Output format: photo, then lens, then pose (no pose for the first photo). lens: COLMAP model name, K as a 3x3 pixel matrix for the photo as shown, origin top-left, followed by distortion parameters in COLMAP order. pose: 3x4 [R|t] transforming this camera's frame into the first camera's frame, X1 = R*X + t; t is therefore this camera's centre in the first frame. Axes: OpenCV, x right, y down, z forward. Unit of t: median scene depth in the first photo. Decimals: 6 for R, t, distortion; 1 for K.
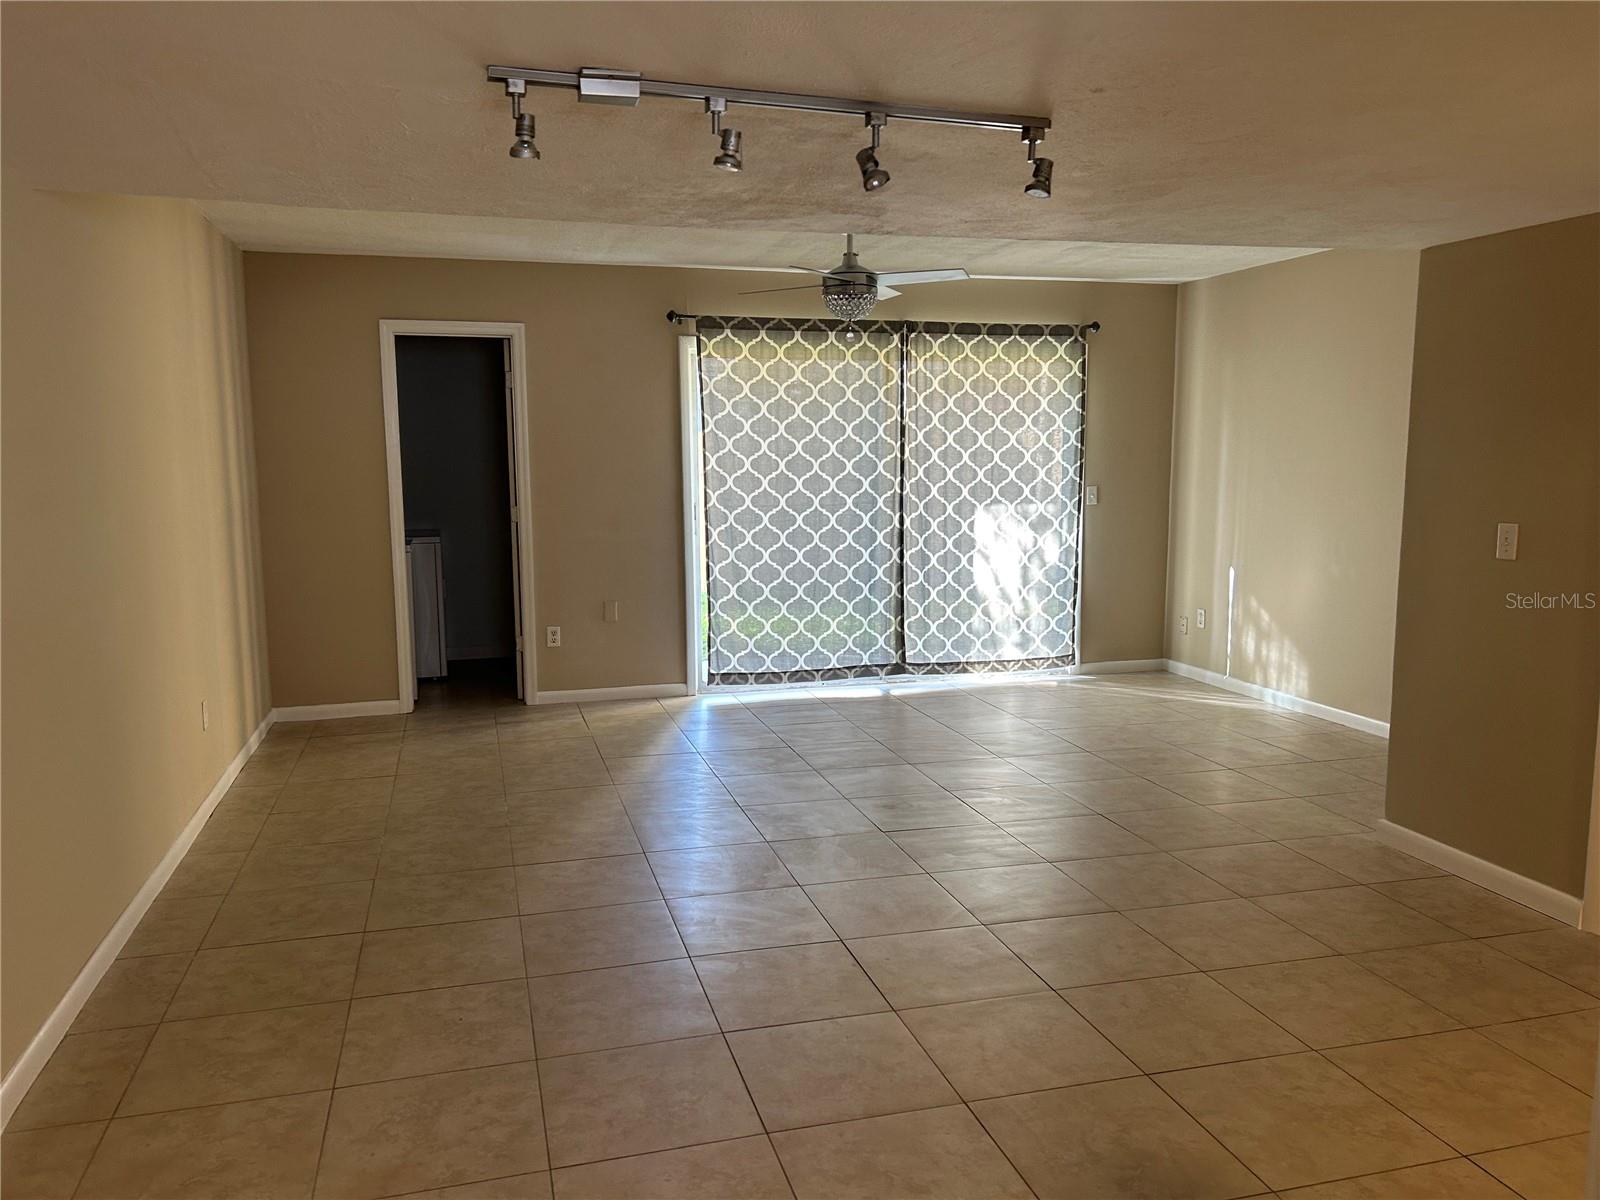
lens RADIAL K [[1200.5, 0, 800.0], [0, 1200.5, 600.0], [0, 0, 1]] dist [0.080100, -0.096656]
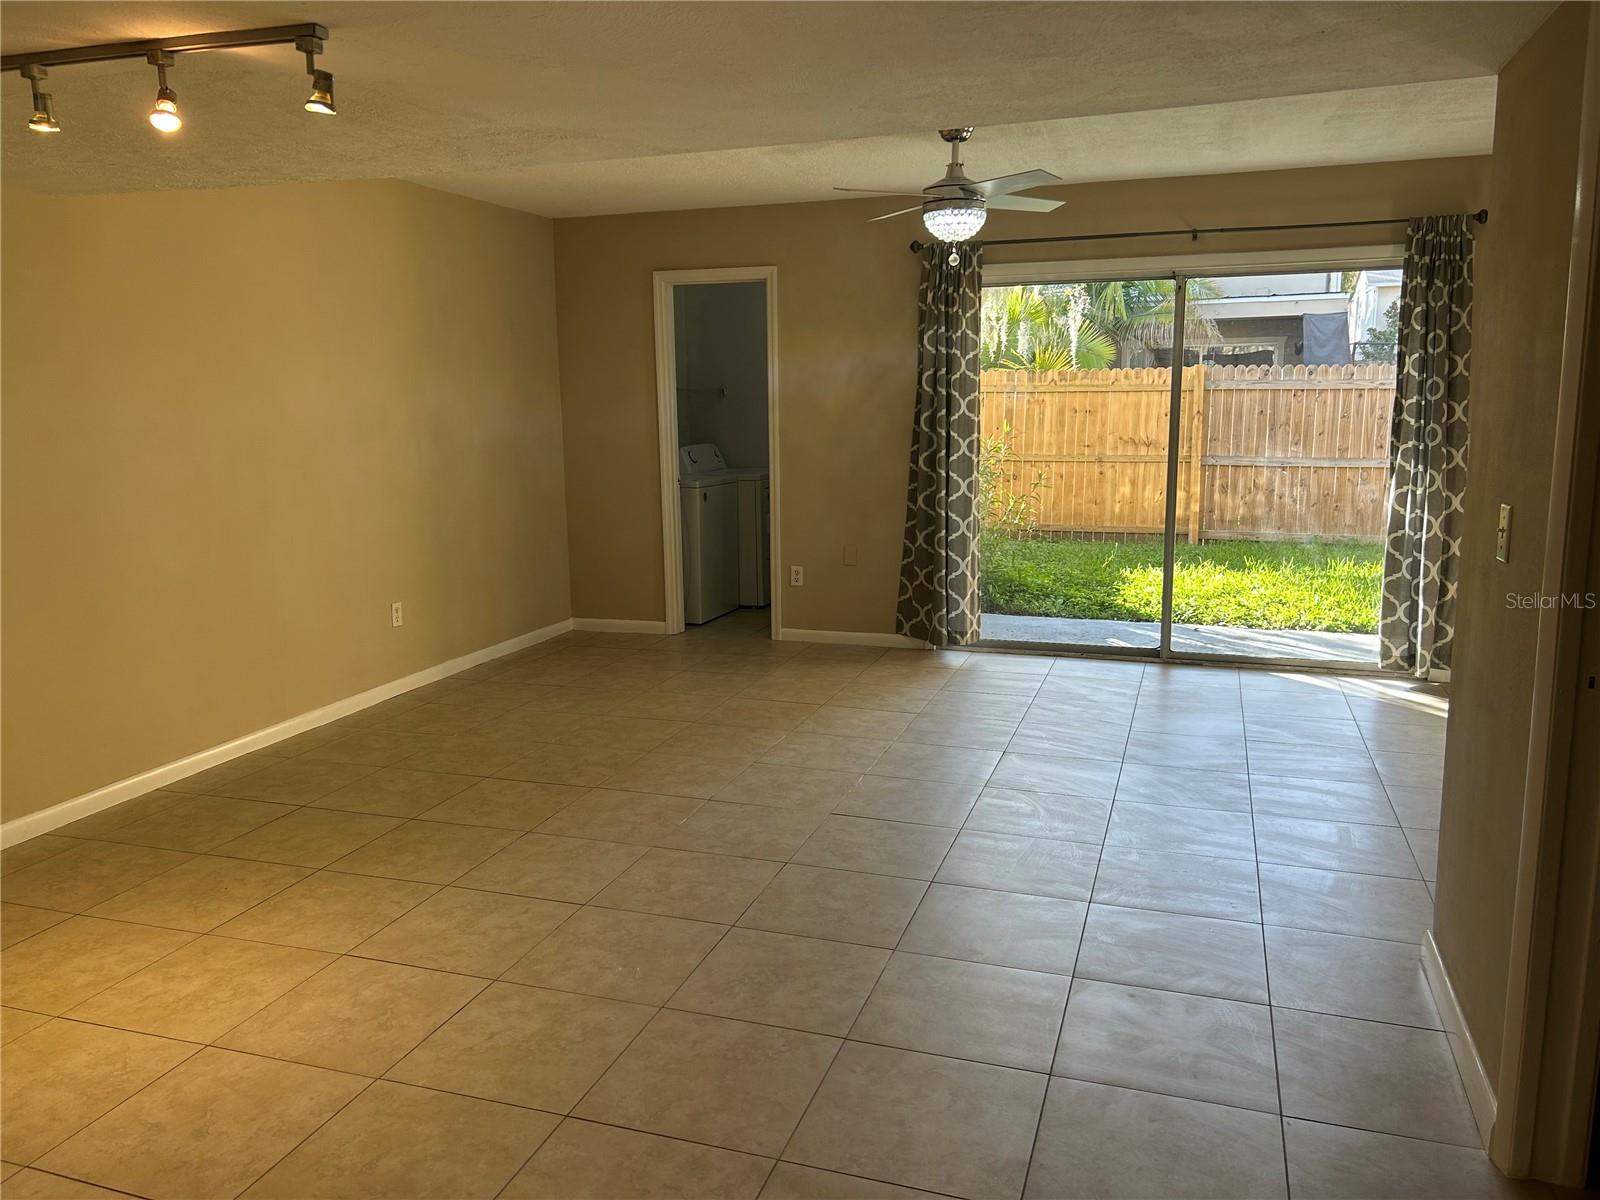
lens RADIAL K [[1205.0, 0, 793.9], [0, 1205.0, 592.4], [0, 0, 1]] dist [0.072779, -0.067044]
pose [[0.825594, 0.086530, -0.557590, 0.628368], [-0.061162, 0.996073, 0.064017, -0.035843], [0.560940, -0.018749, 0.827644, 0.268745]]
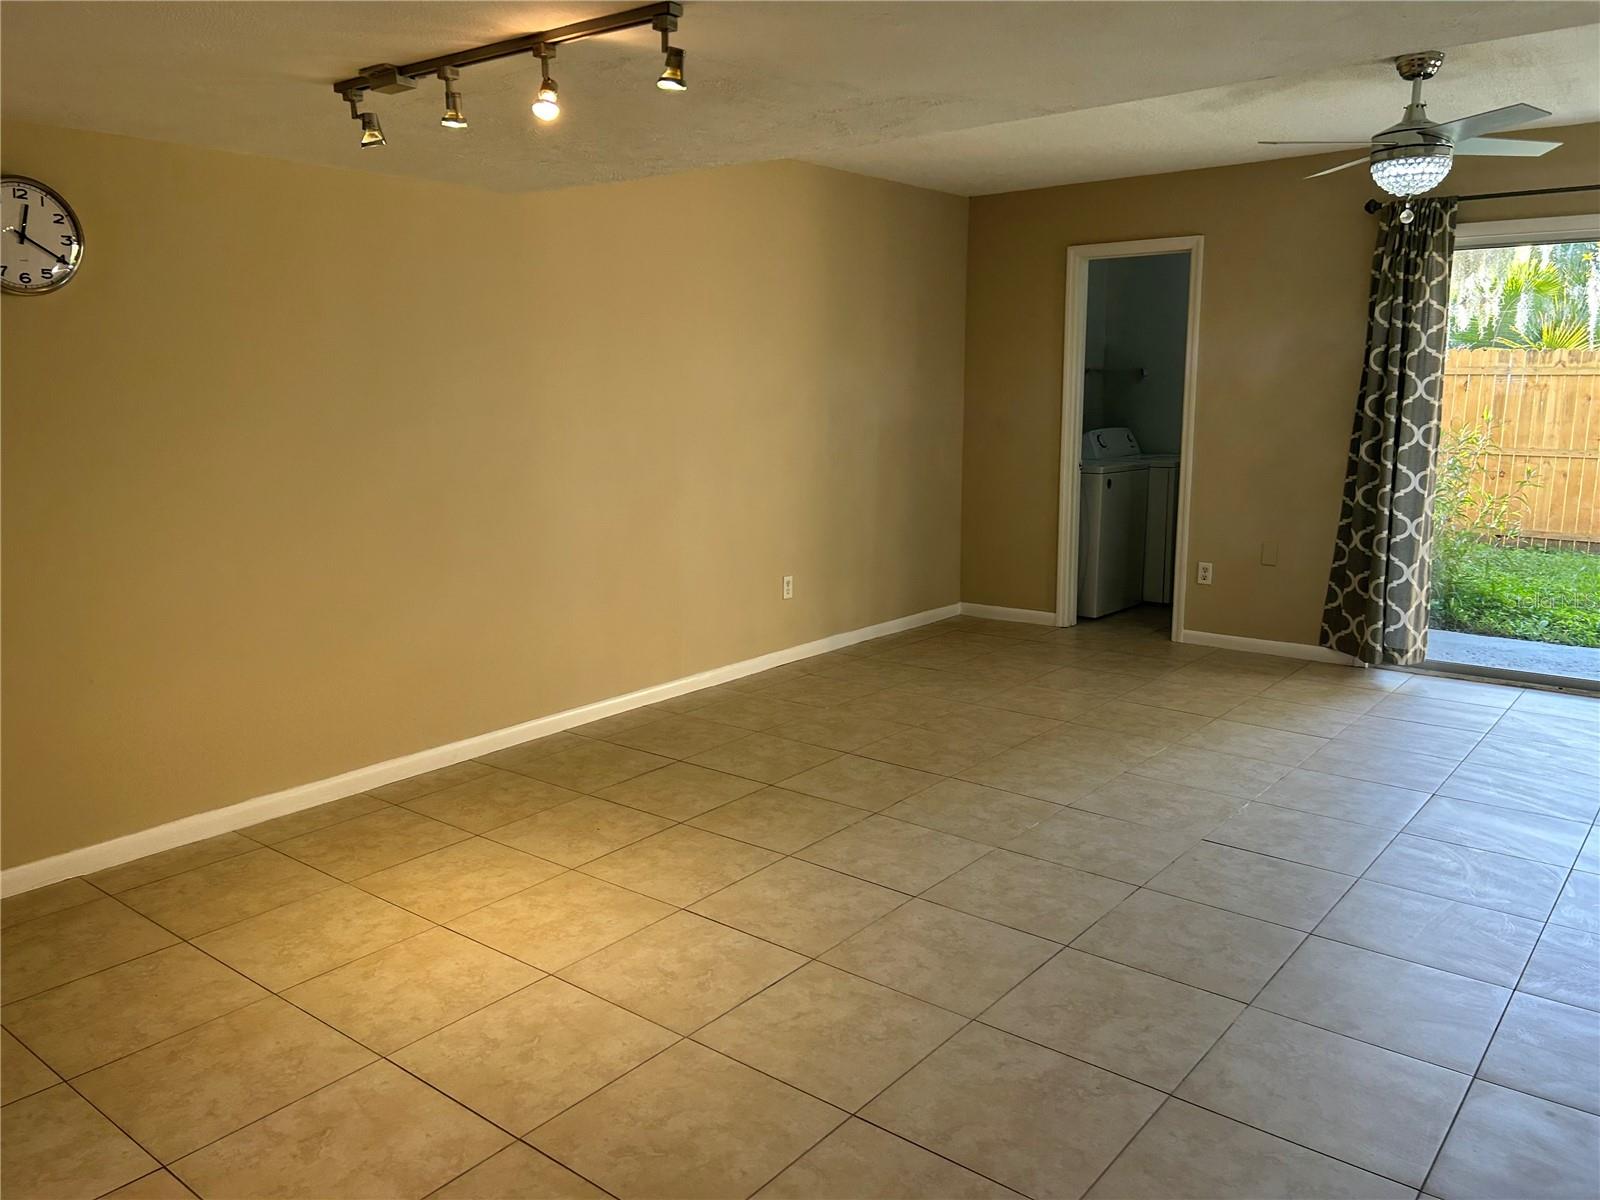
lens RADIAL K [[1212.0, 0, 799.3], [0, 1212.0, 578.7], [0, 0, 1]] dist [0.072220, -0.077078]
pose [[0.581261, 0.131414, -0.803035, 0.642945], [-0.097517, 0.991010, 0.091590, -0.036824], [0.807853, 0.025072, 0.588851, 0.331435]]
